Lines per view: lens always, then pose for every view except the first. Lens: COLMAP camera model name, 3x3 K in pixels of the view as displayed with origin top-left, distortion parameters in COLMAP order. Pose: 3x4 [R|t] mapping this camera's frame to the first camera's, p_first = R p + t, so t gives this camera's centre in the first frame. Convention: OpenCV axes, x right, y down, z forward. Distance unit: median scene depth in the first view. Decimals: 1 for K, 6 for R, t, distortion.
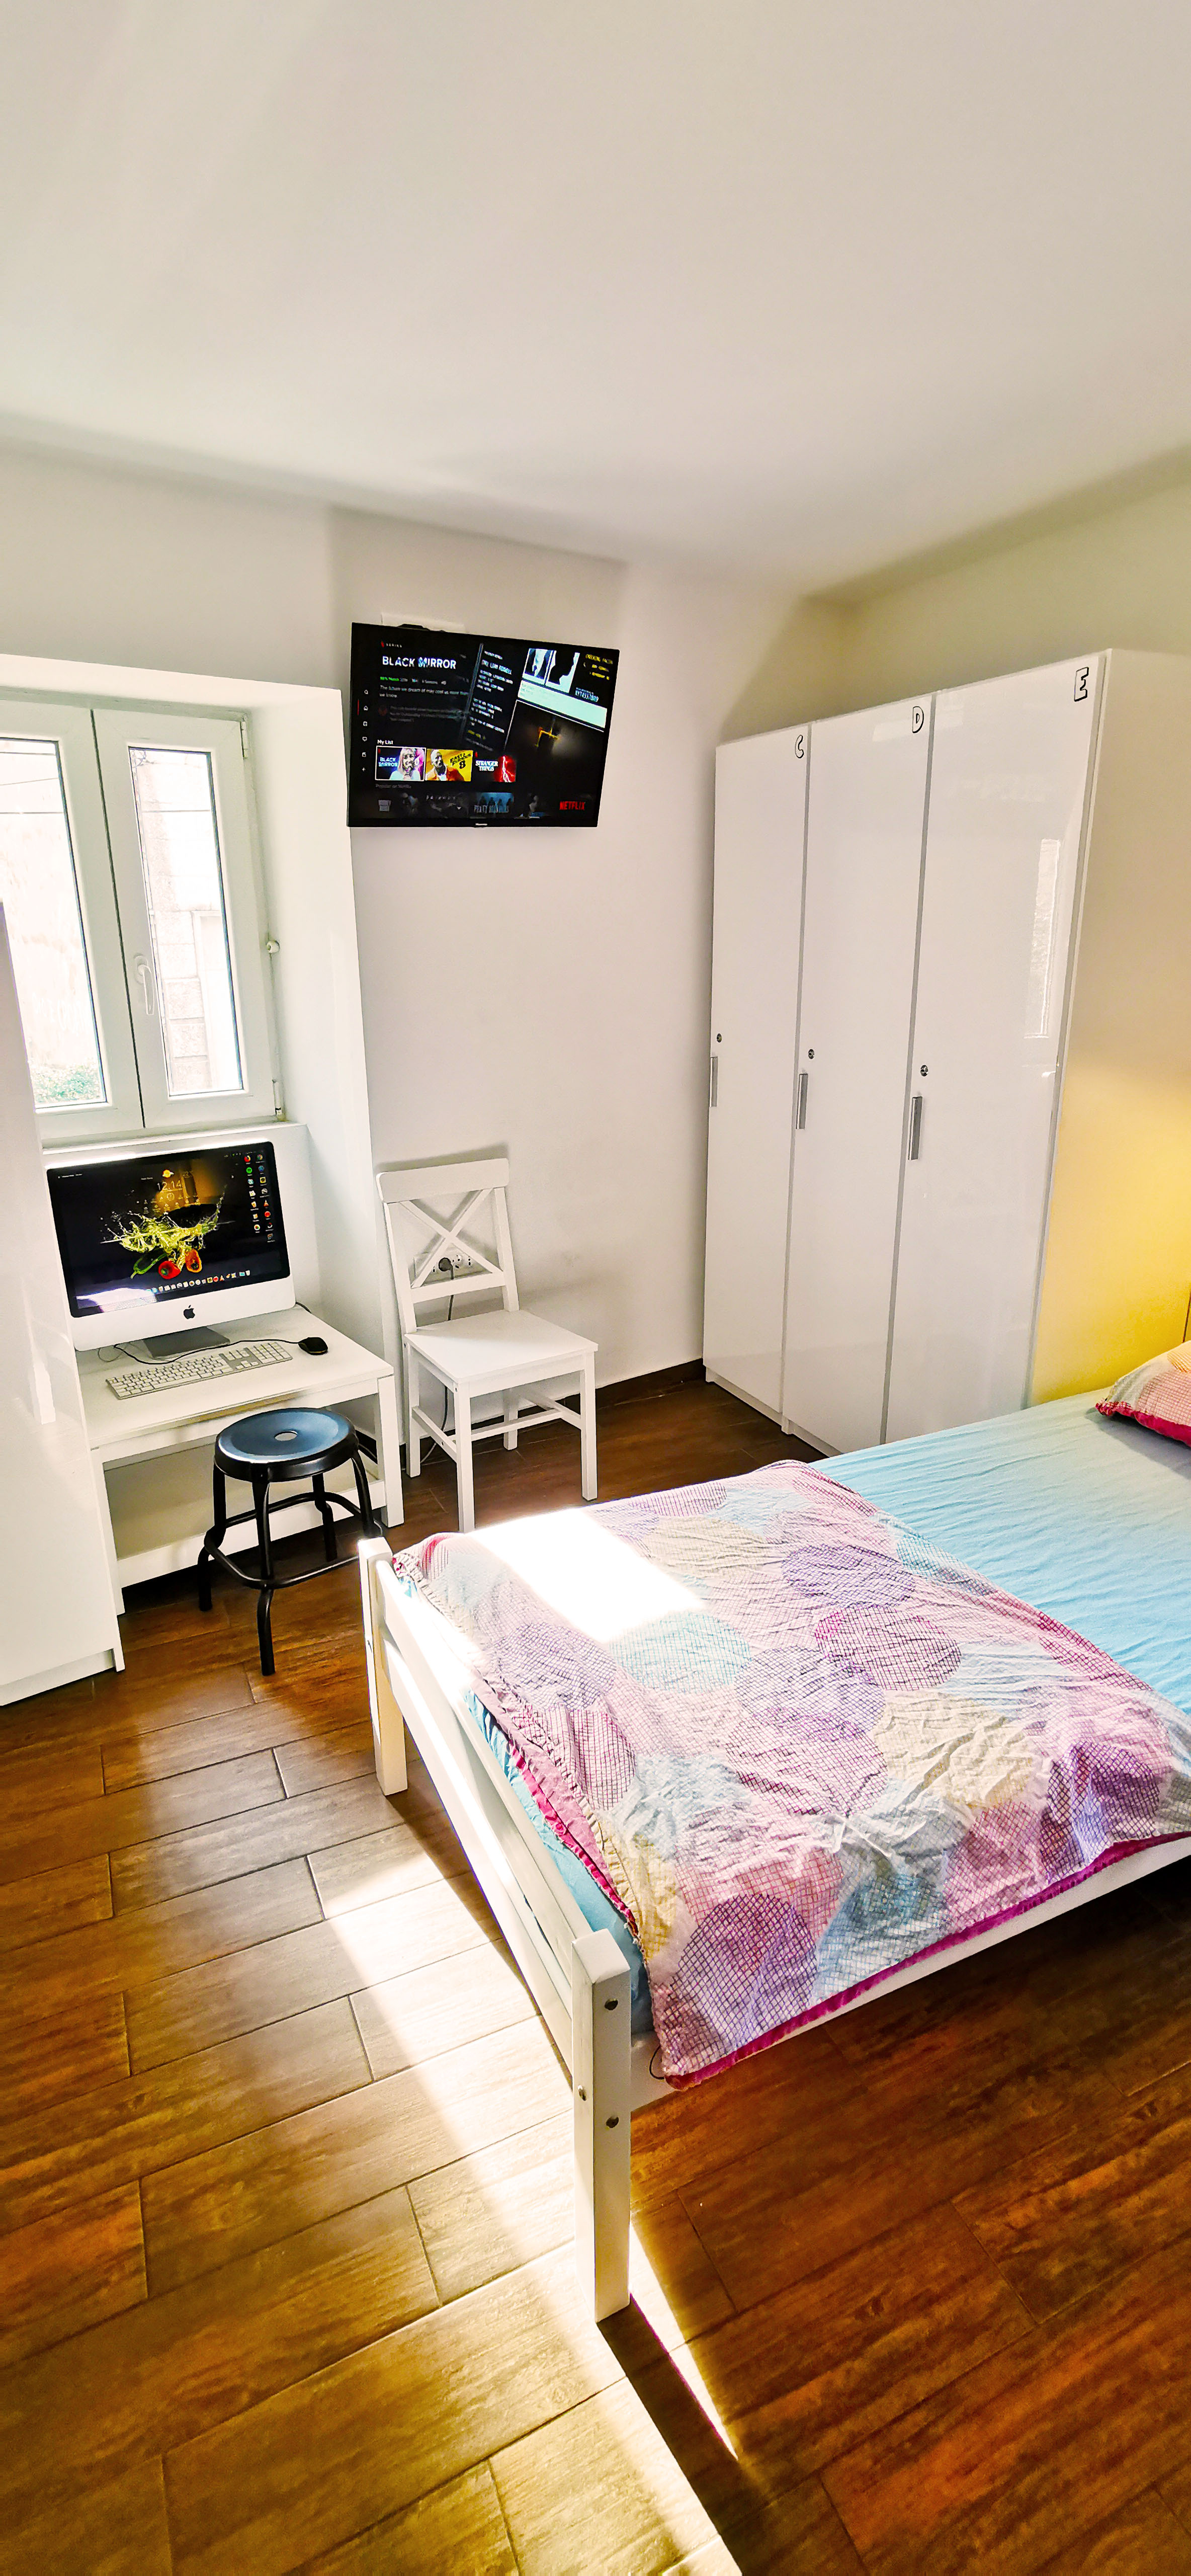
lens RADIAL K [[1198.2, 0, 595.5], [0, 1198.2, 1288.0], [0, 0, 1]] dist [-0.004963, 0.000418]
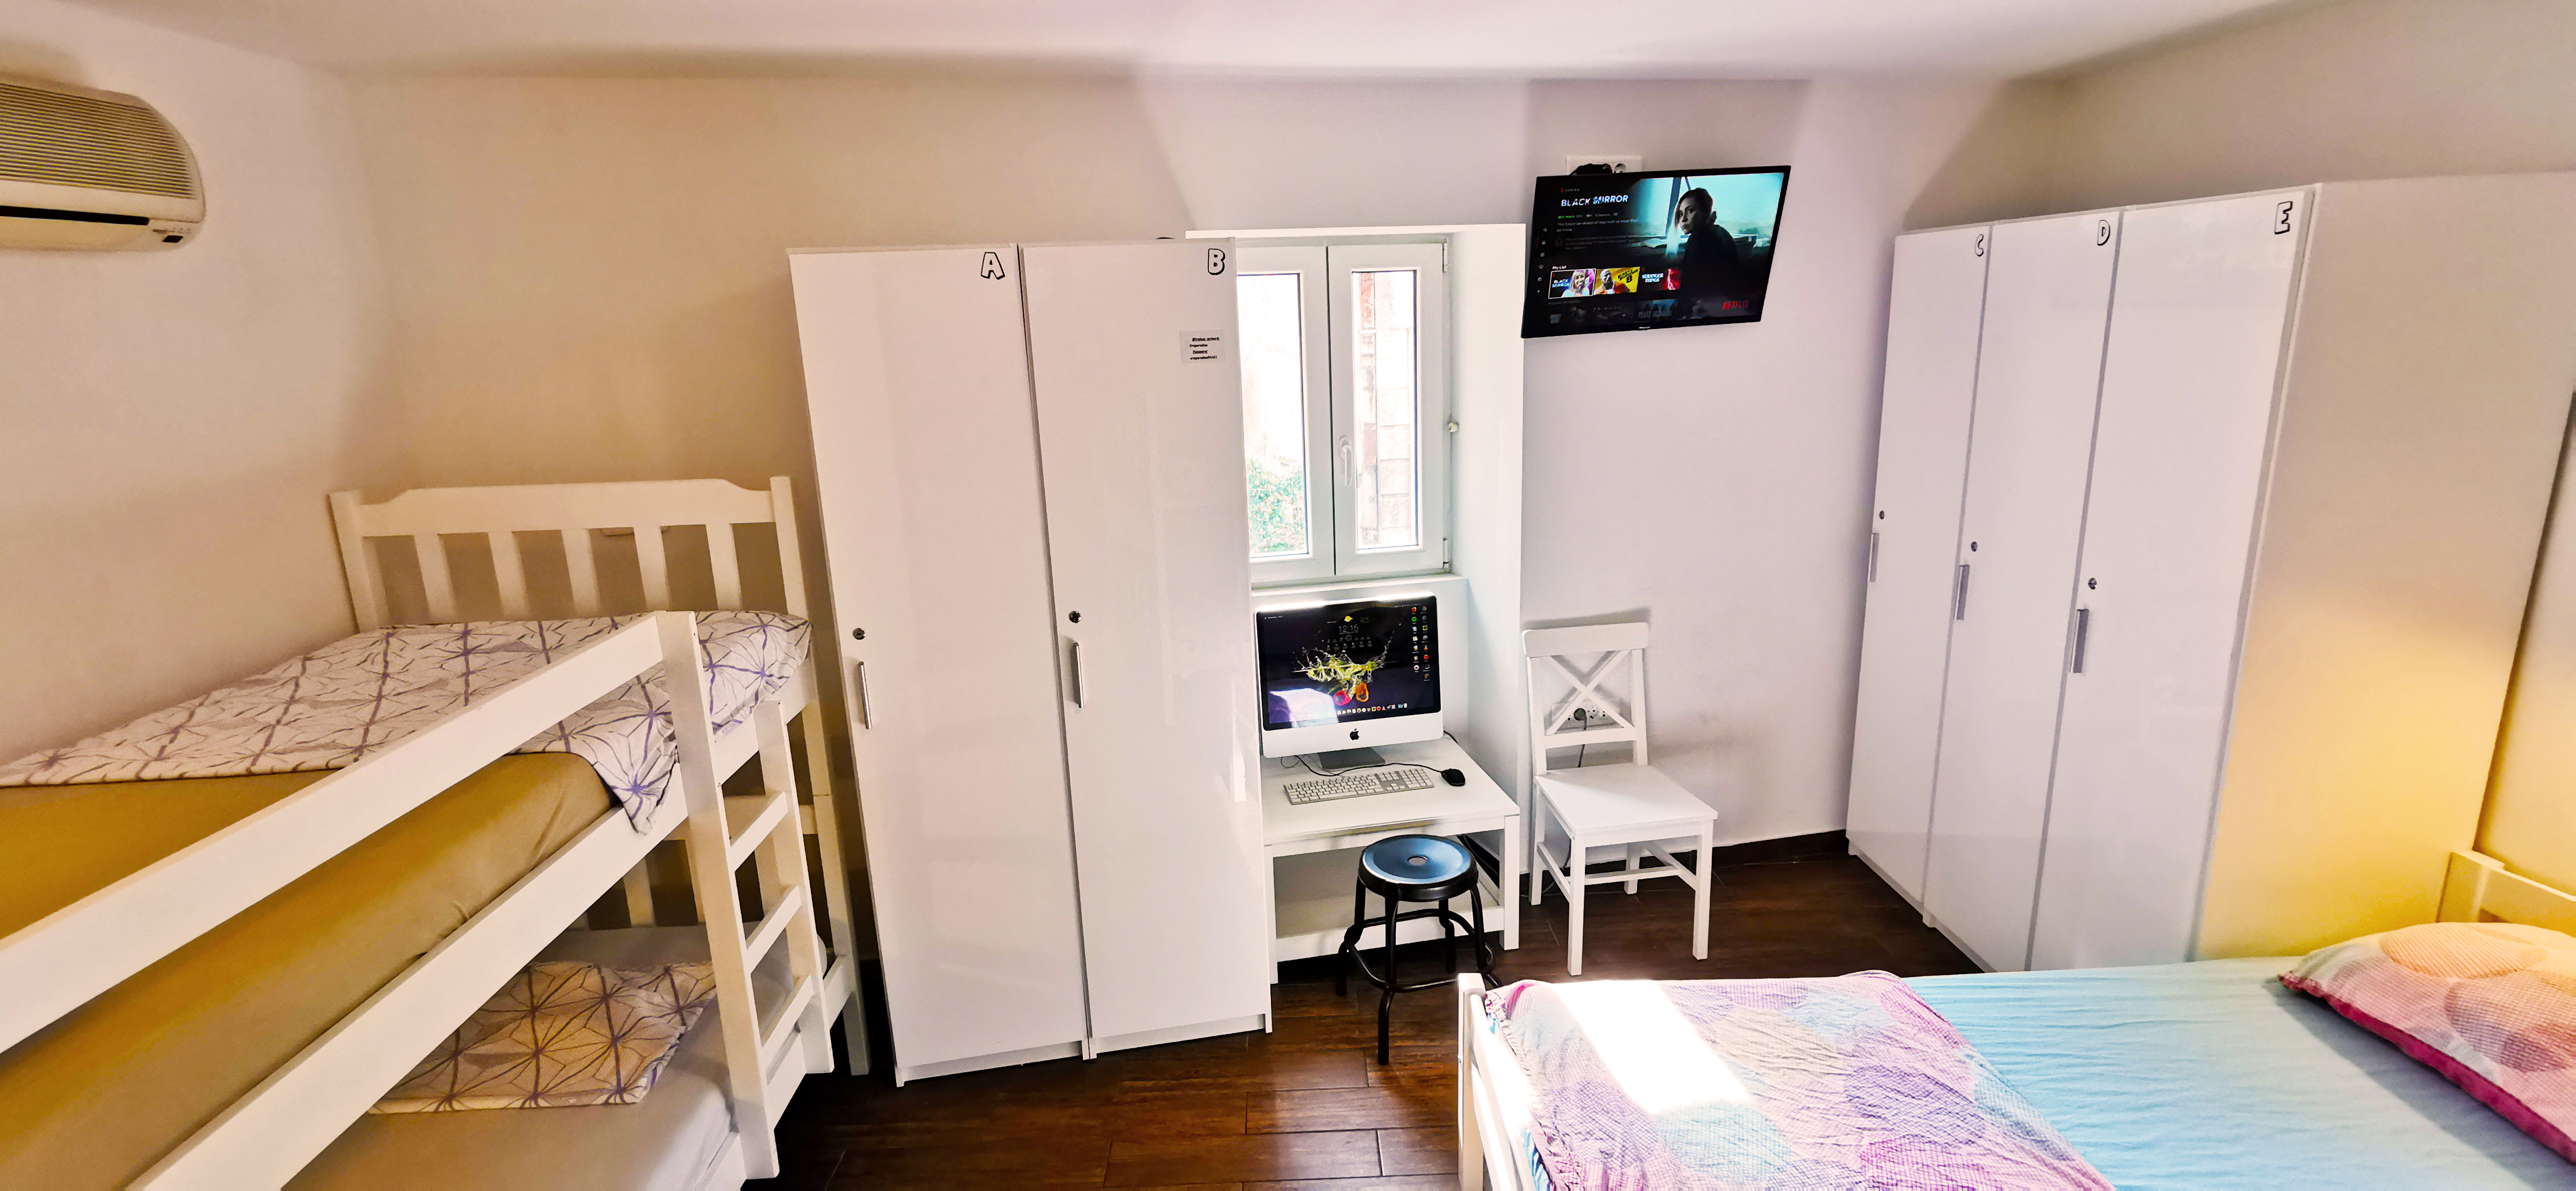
lens RADIAL K [[1167.8, 0, 1288.0], [0, 1167.8, 595.5], [0, 0, 1]] dist [0.008061, 0.000918]
pose [[0.915874, 0.072597, -0.394848, 0.052478], [-0.099771, 0.993818, -0.048699, -0.058902], [0.388872, 0.083996, 0.917455, -0.110578]]
